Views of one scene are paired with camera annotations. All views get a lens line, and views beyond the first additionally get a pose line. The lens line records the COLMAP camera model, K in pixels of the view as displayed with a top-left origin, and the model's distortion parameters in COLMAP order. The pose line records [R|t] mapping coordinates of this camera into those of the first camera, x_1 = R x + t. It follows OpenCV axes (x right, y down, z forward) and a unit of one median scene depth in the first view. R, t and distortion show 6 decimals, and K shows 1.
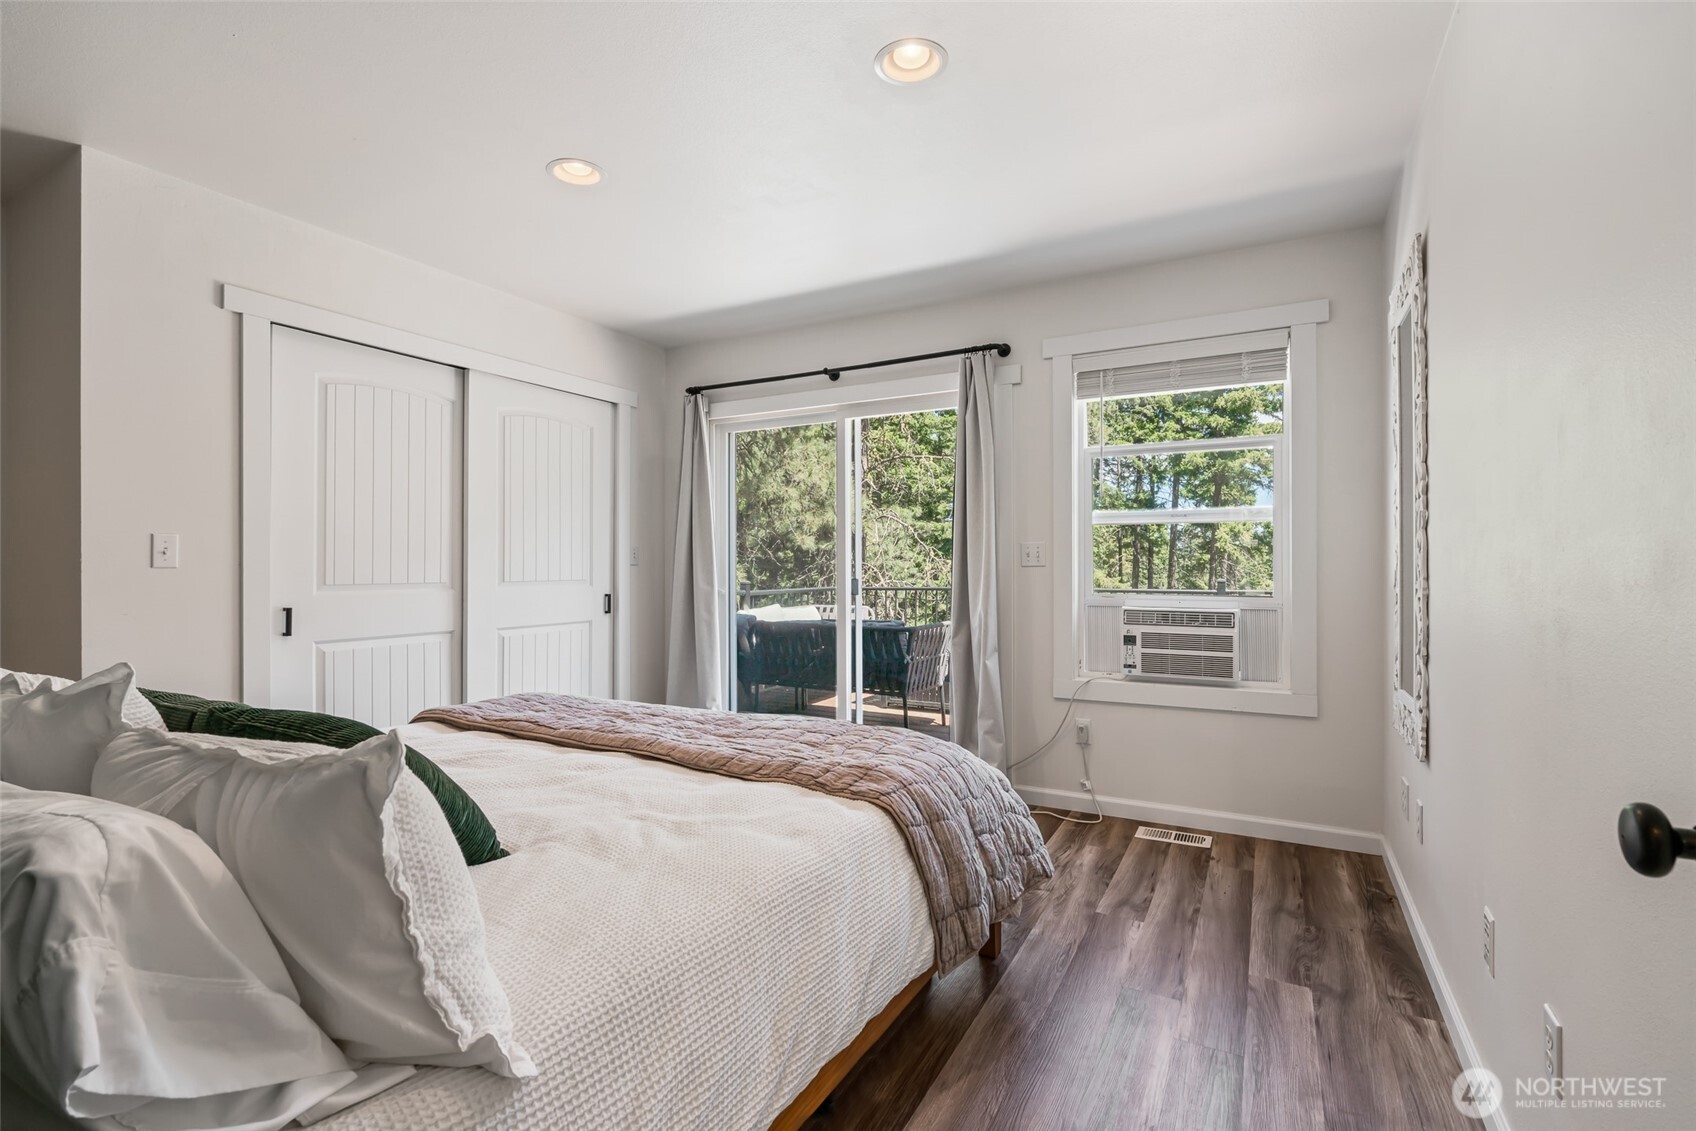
lens RADIAL K [[764.8, 0, 811.5], [0, 764.8, 549.4], [0, 0, 1]] dist [-0.011007, 0.000166]
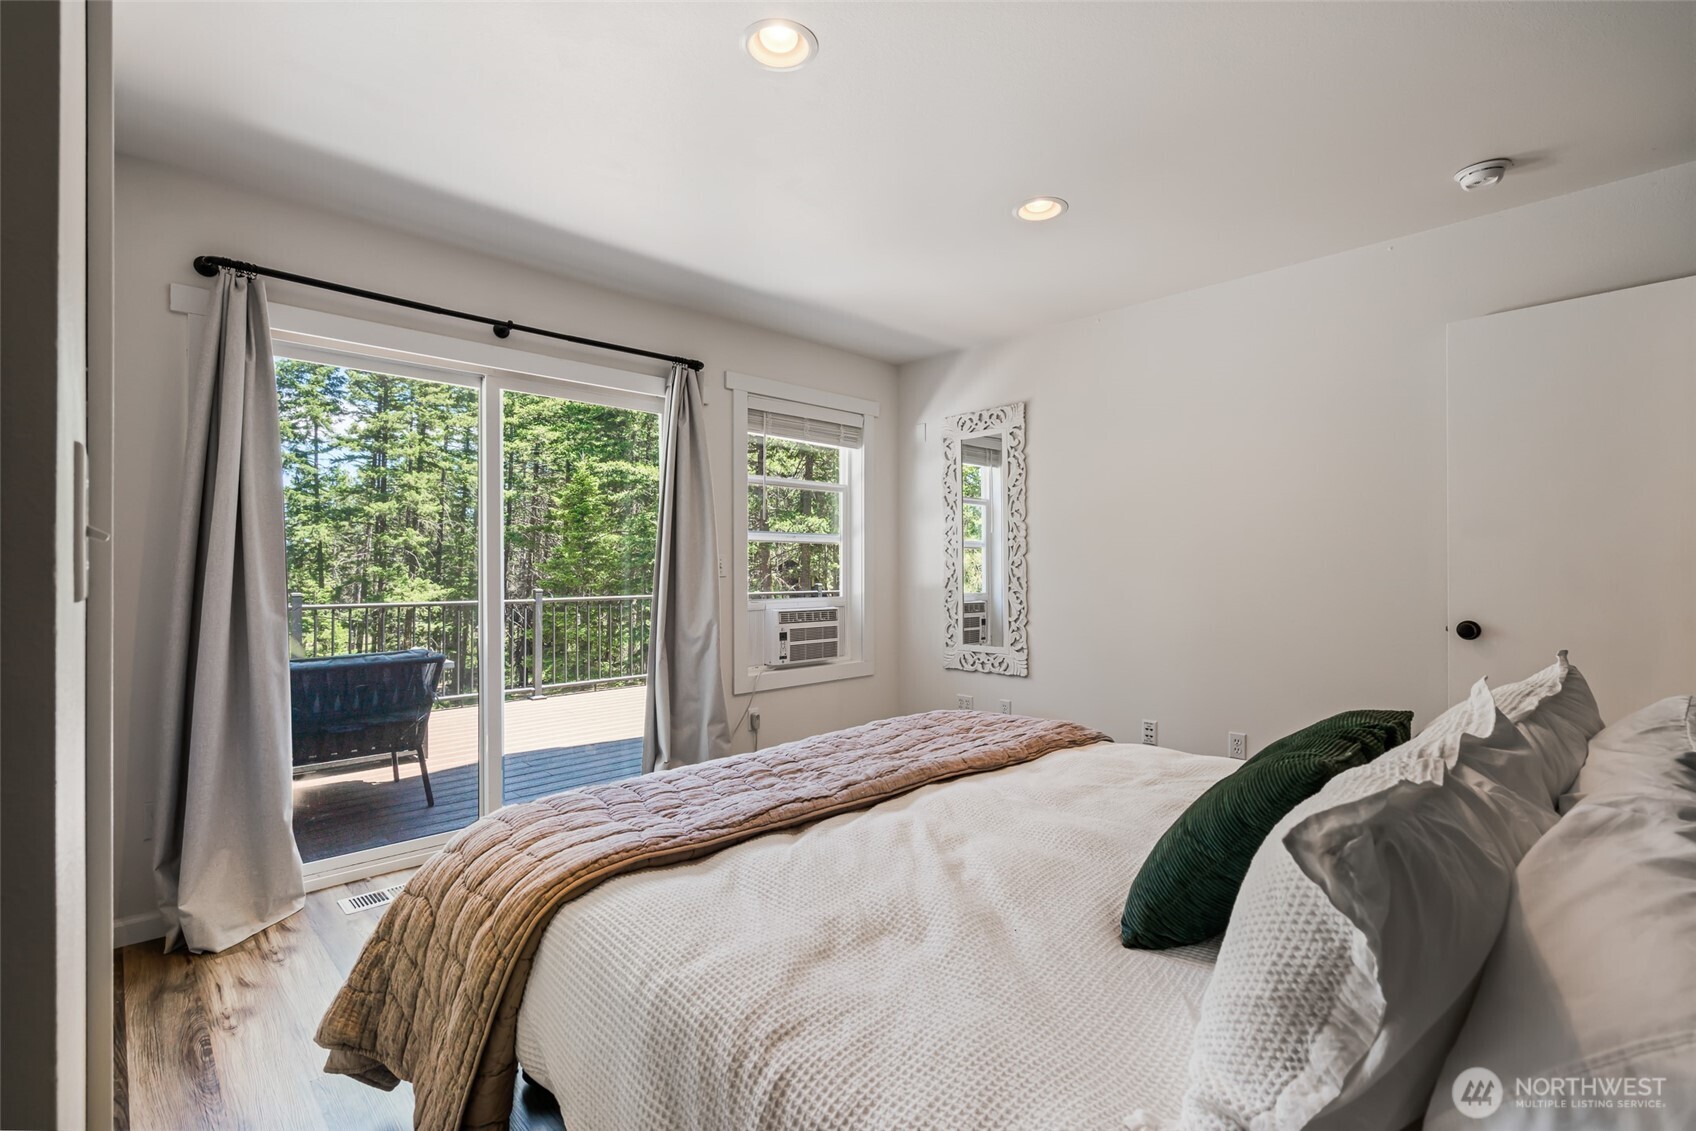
lens RADIAL K [[764.8, 0, 845.6], [0, 764.8, 574.6], [0, 0, 1]] dist [-0.011007, 0.000166]
pose [[0.288631, -0.002009, 0.957438, -0.744179], [-0.012678, 0.999902, 0.005920, 0.010376], [-0.957356, -0.013847, 0.288578, 0.550036]]
